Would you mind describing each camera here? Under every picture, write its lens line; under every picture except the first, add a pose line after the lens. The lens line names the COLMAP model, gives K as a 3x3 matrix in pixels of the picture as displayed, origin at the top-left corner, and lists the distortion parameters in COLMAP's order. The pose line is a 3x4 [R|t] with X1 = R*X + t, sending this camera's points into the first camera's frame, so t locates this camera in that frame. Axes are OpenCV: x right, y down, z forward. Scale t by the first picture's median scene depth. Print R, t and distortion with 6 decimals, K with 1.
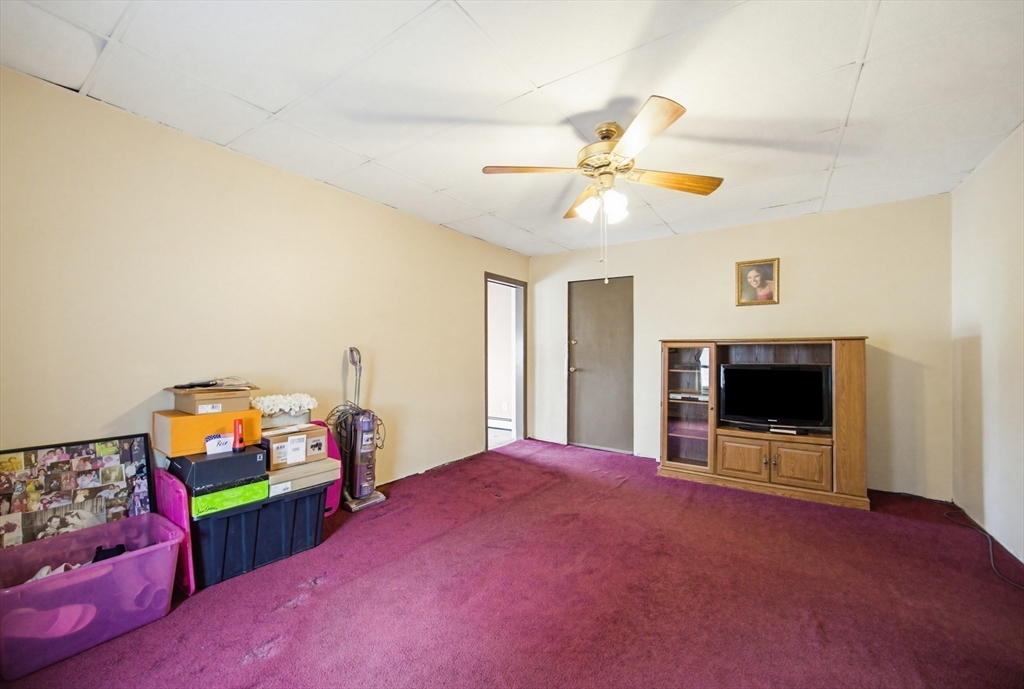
lens RADIAL K [[404.1, 0, 532.1], [0, 404.1, 353.5], [0, 0, 1]] dist [-0.032614, 0.000212]
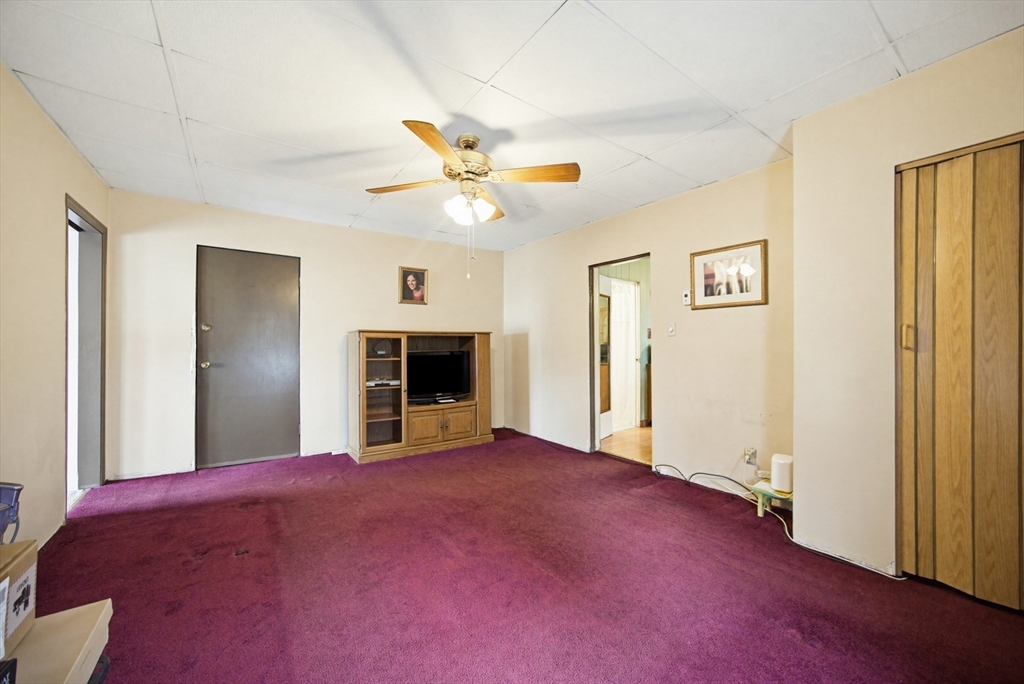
lens RADIAL K [[383.4, 0, 512.0], [0, 383.4, 342.0], [0, 0, 1]] dist [-0.017603, 0.000092]
pose [[0.354469, 0.002624, 0.935064, -0.453035], [0.003981, 0.999983, -0.004316, 0.002900], [-0.935059, 0.005252, 0.354452, 0.305232]]
